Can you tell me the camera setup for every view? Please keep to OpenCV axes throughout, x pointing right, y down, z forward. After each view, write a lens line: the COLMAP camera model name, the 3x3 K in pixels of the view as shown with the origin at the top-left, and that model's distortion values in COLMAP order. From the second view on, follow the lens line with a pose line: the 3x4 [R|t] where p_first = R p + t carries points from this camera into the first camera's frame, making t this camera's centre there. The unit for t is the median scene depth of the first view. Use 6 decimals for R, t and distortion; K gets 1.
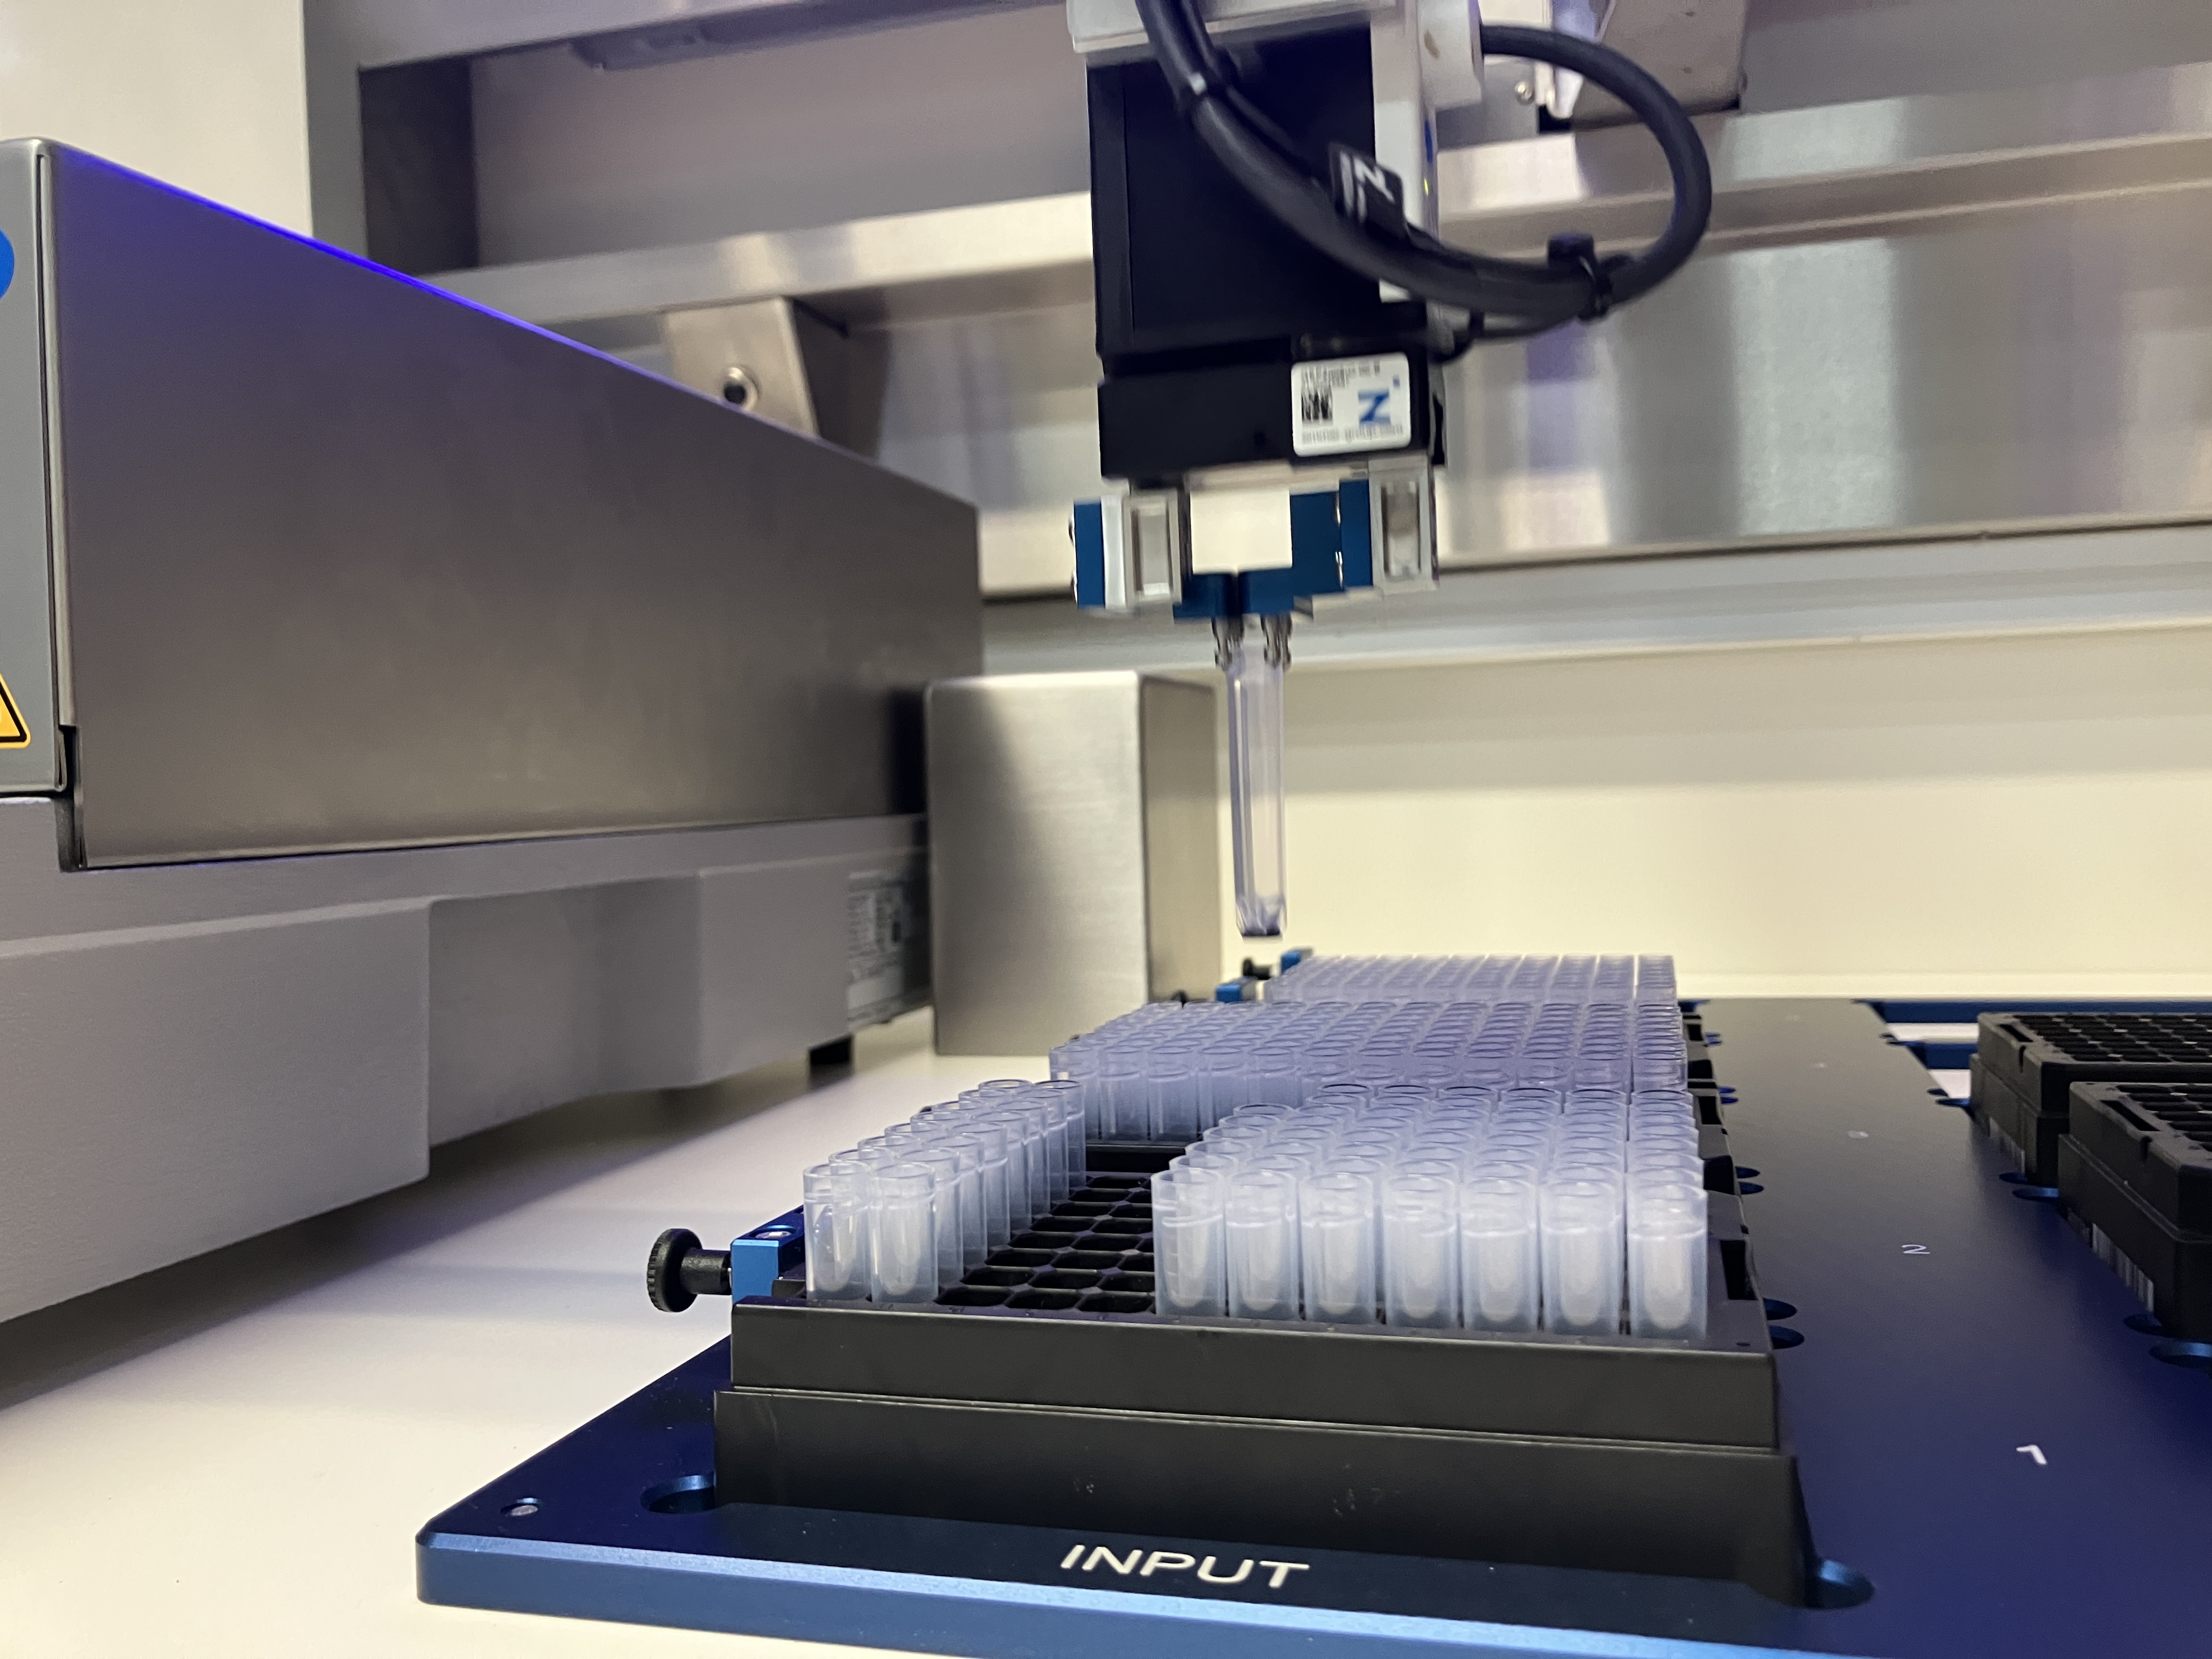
lens RADIAL K [[1843.7, 0, 1108.9], [0, 1843.7, 806.4], [0, 0, 1]] dist [0.001885, -0.001818]
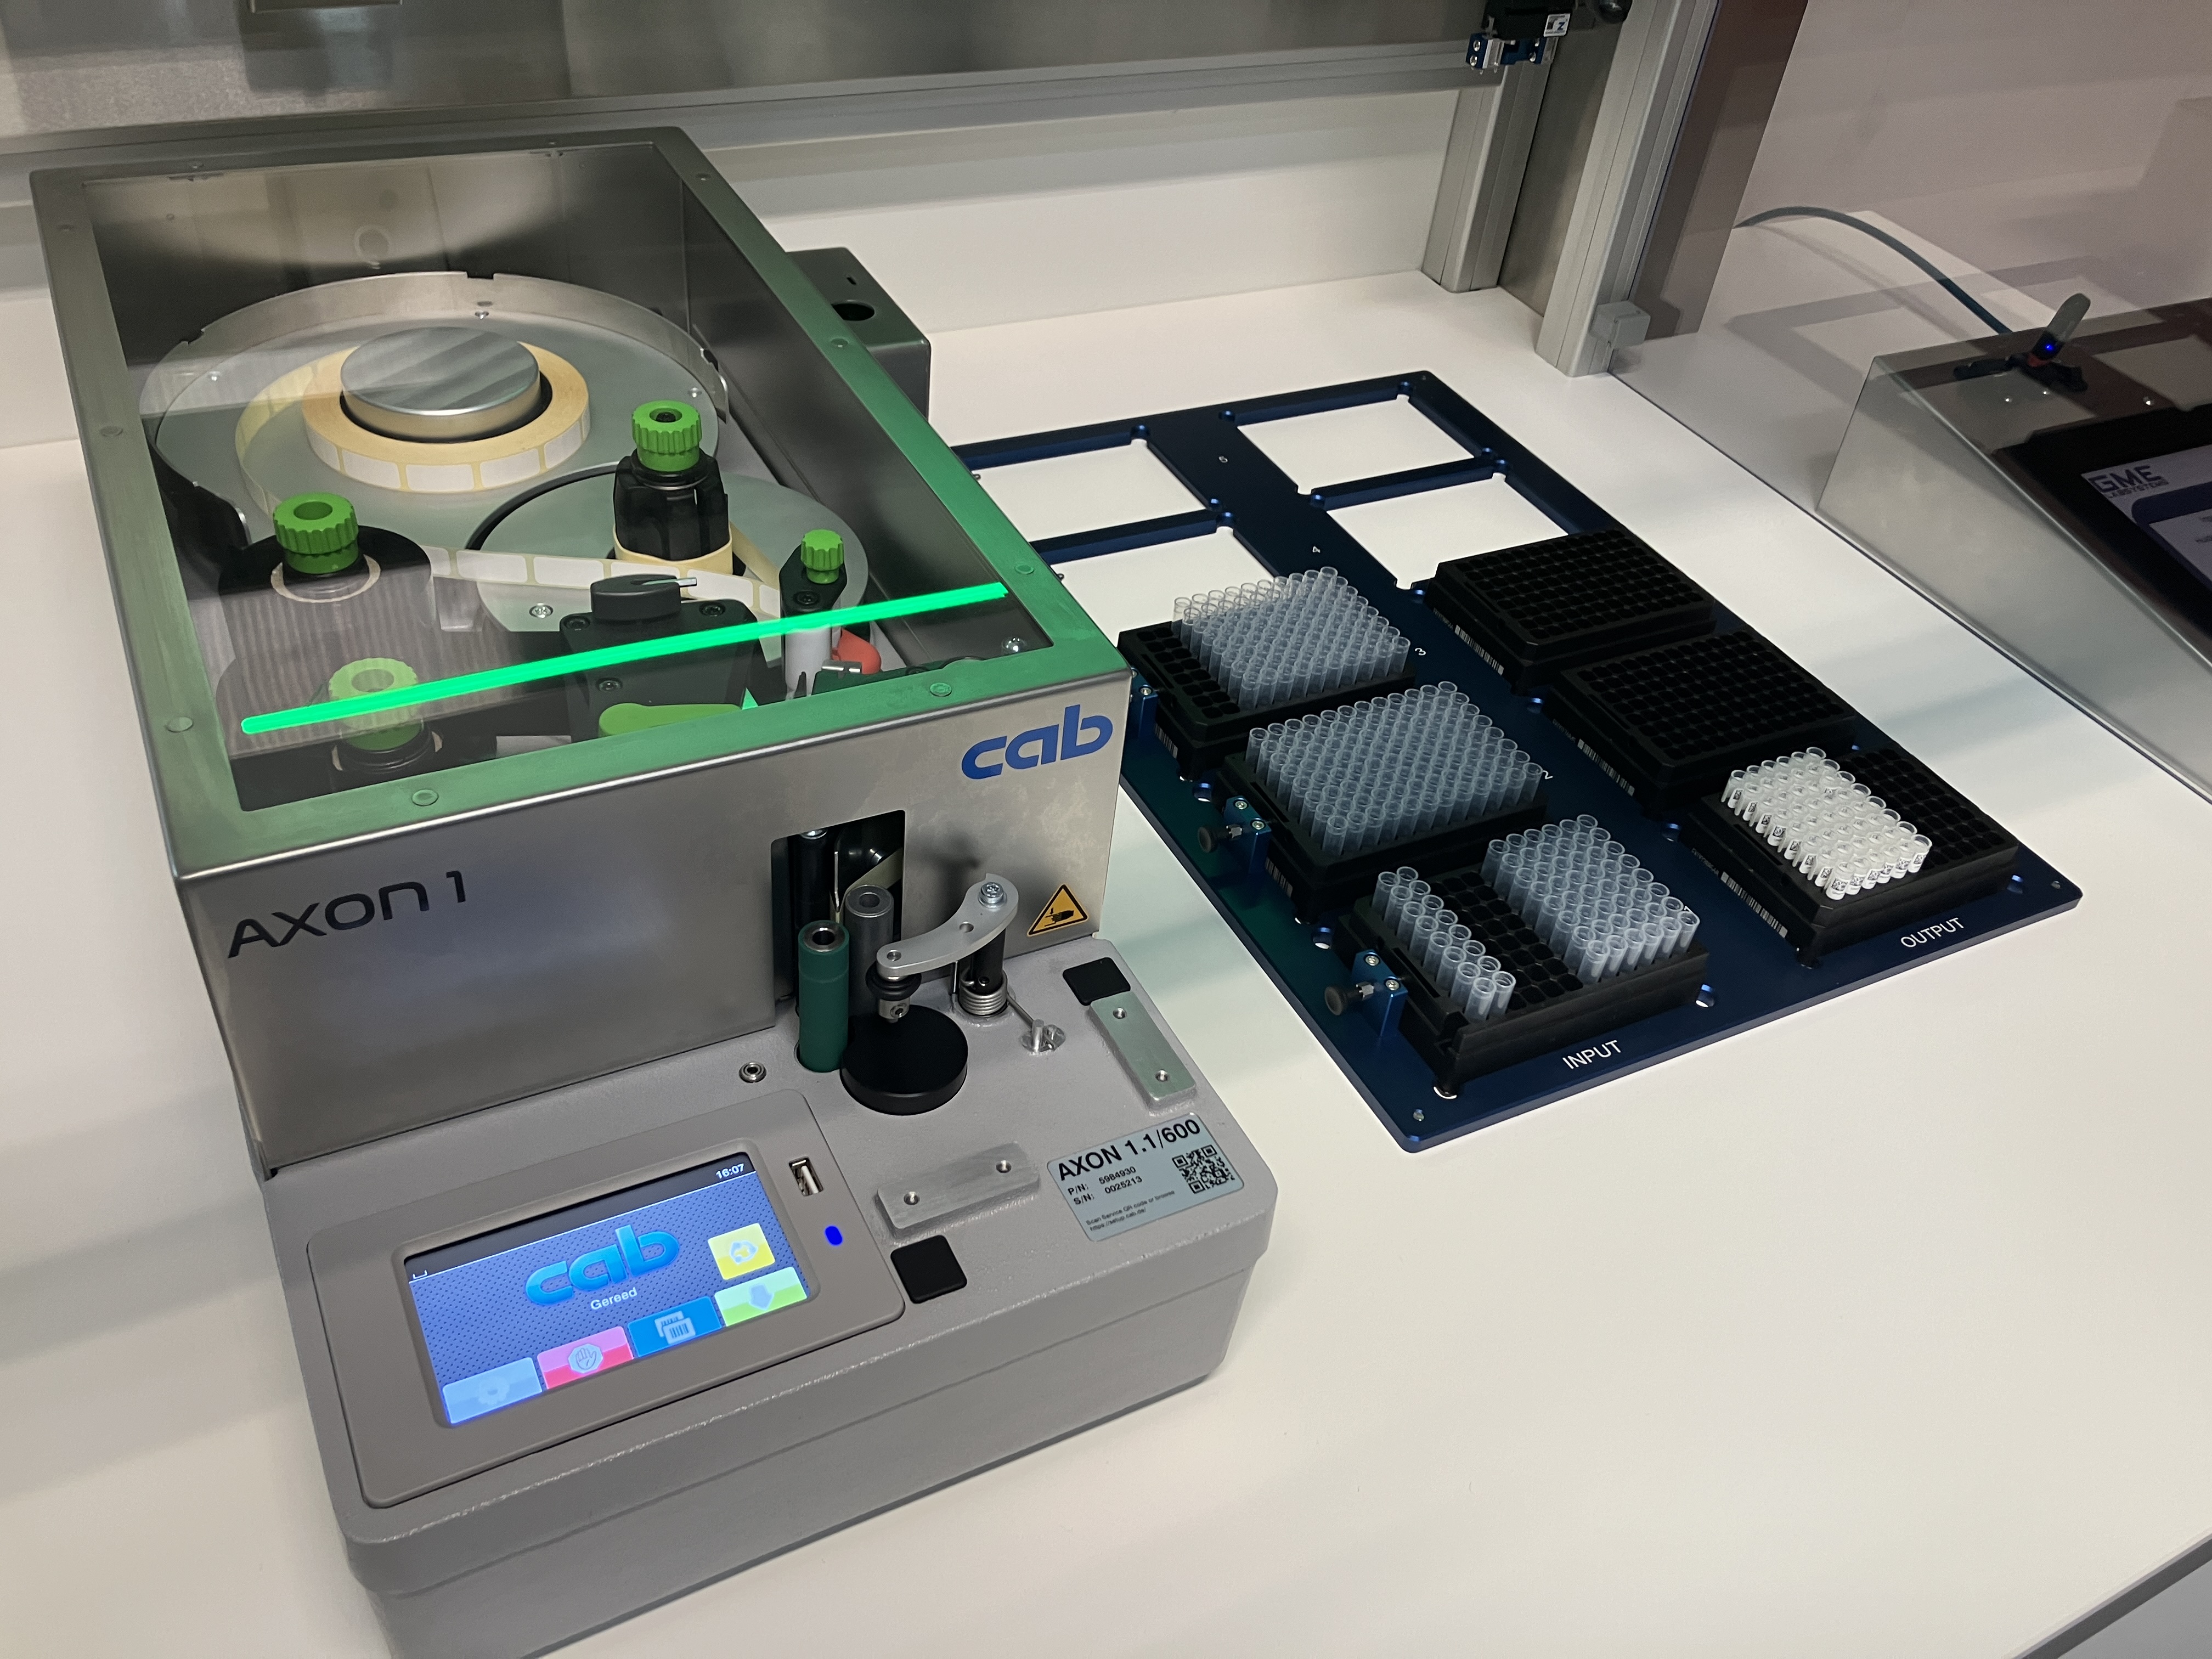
lens RADIAL K [[1826.3, 0, 1106.0], [0, 1826.3, 829.5], [0, 0, 1]] dist [0.115050, -0.293865]
pose [[0.722147, -0.364749, 0.587760, -1.334297], [-0.111187, 0.777431, 0.619063, -1.051016], [-0.682745, -0.512406, 0.520864, 0.008652]]
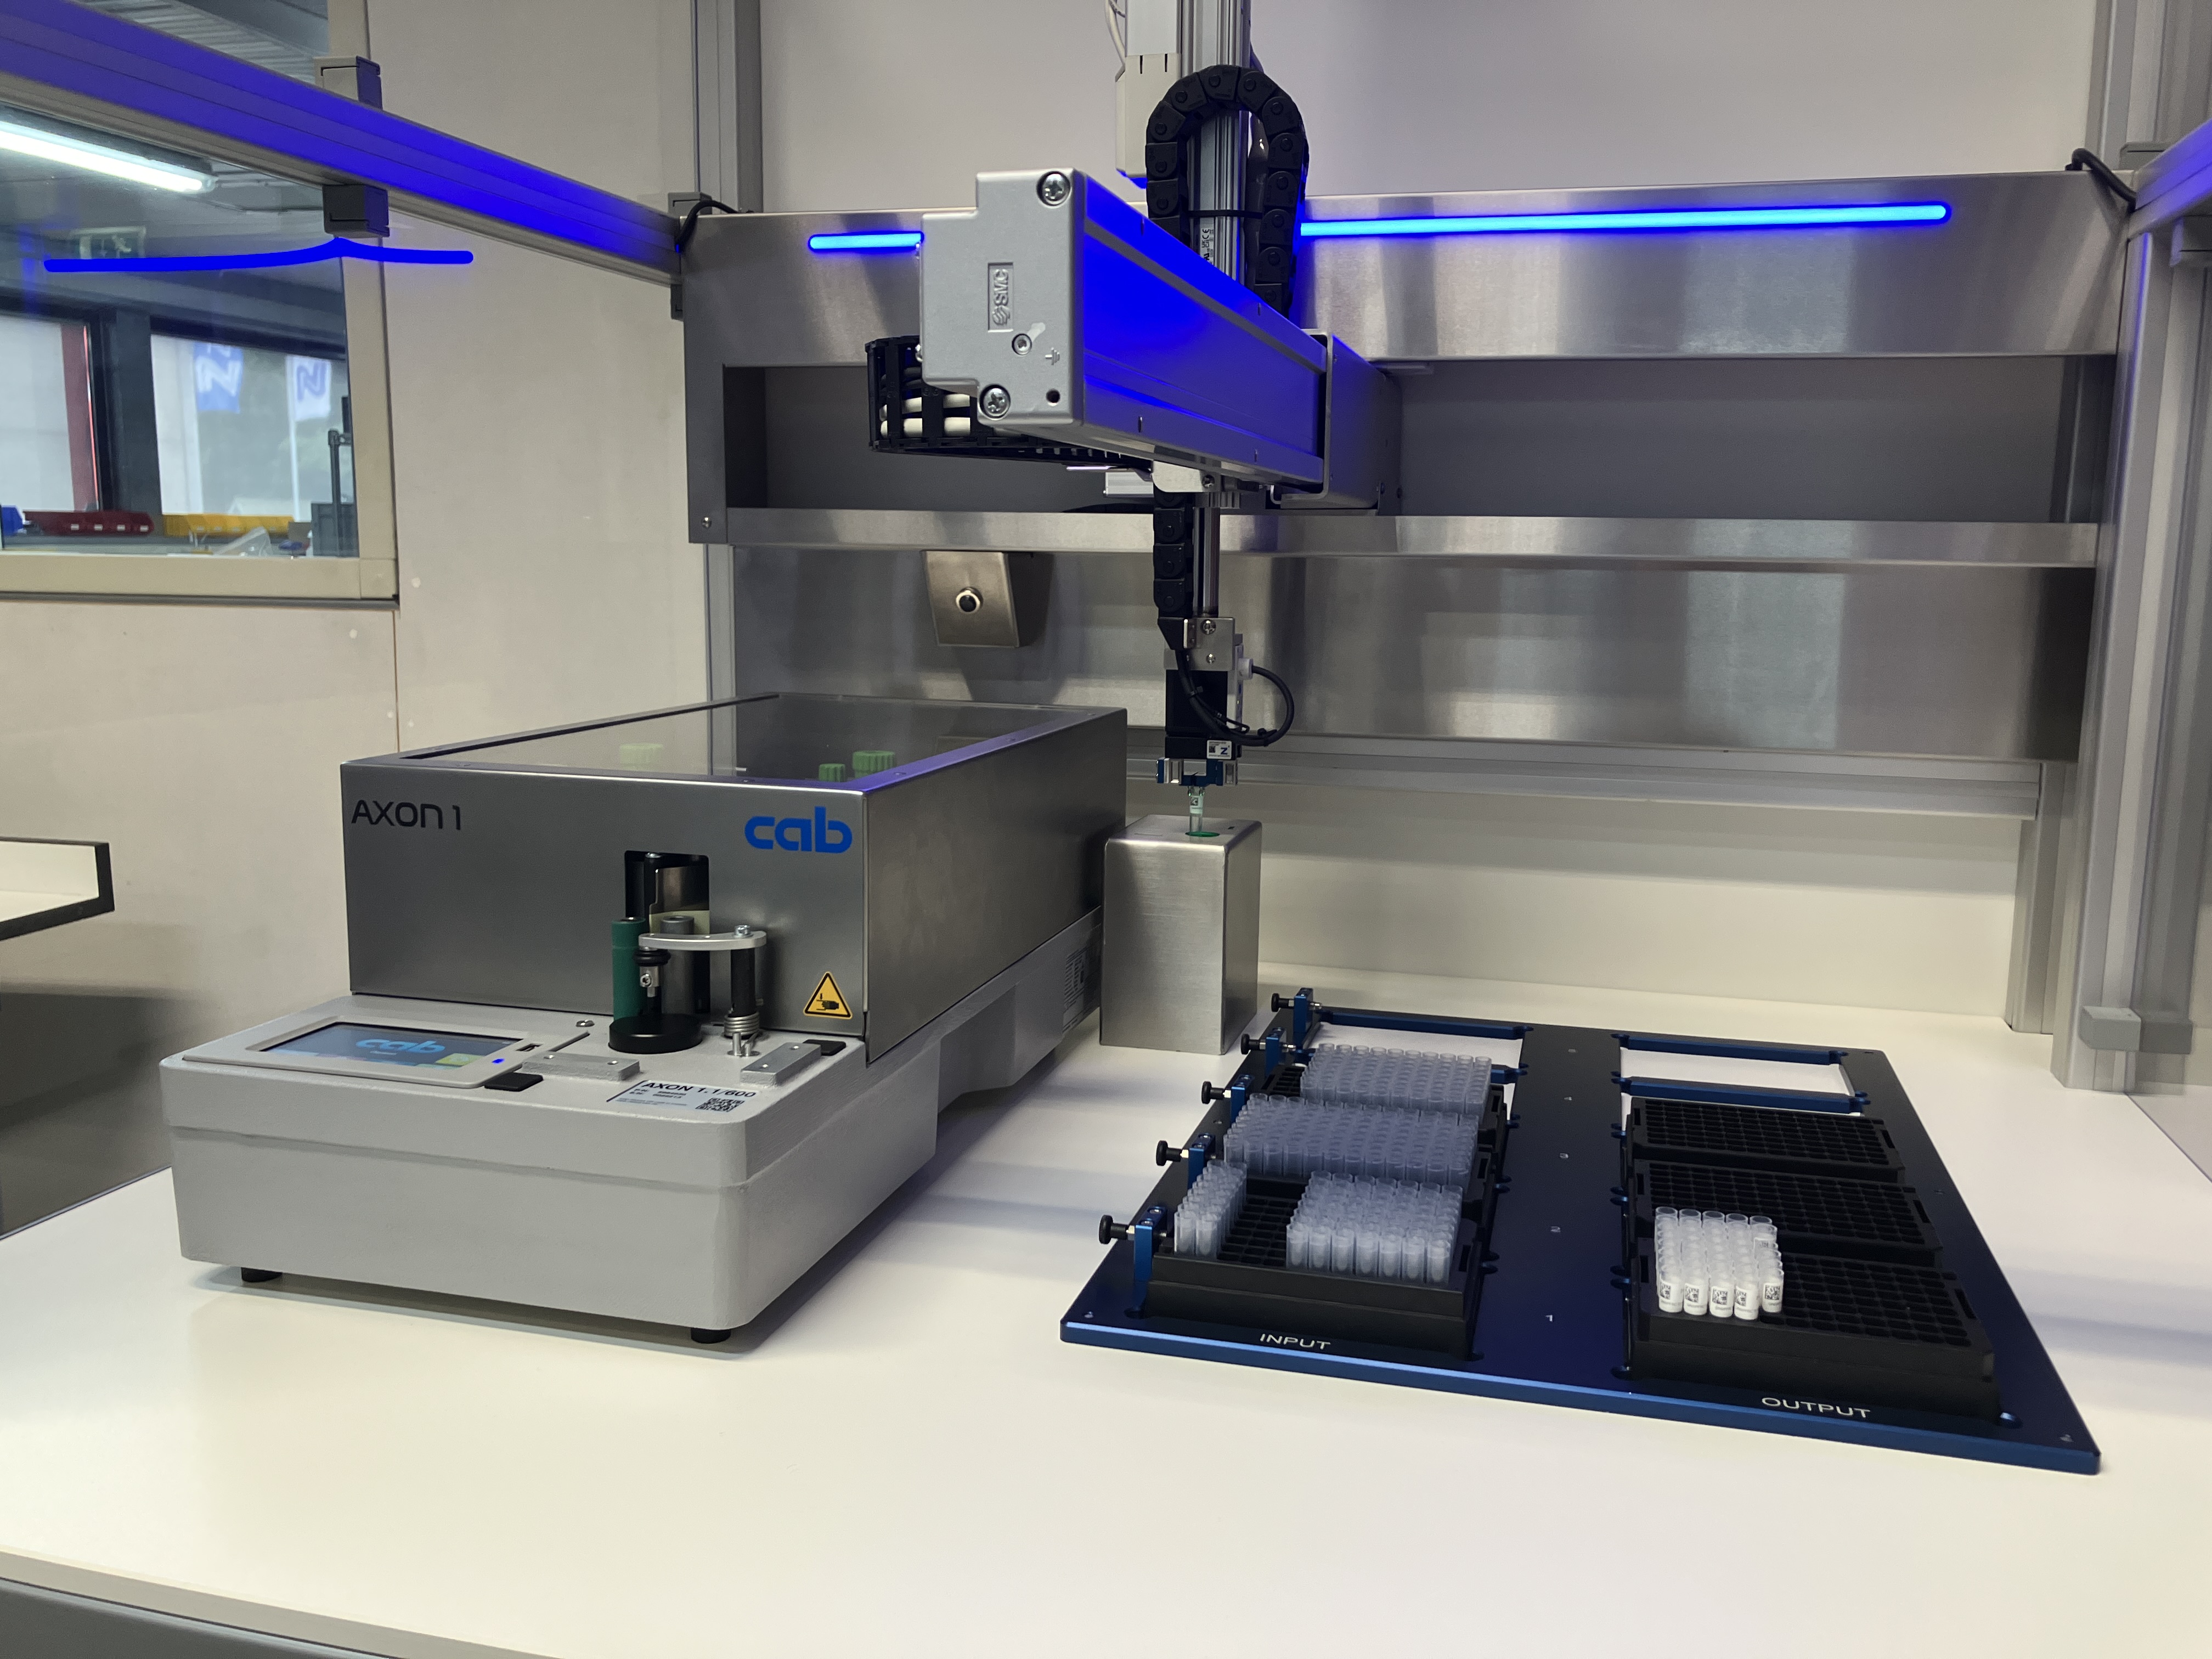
lens RADIAL K [[1819.3, 0, 1122.5], [0, 1819.3, 824.8], [0, 0, 1]] dist [0.008812, -0.002222]
pose [[0.998740, 0.044569, 0.023052, -0.212283], [-0.047279, 0.989747, 0.134778, -0.523502], [-0.016809, -0.135698, 0.990608, -1.185529]]
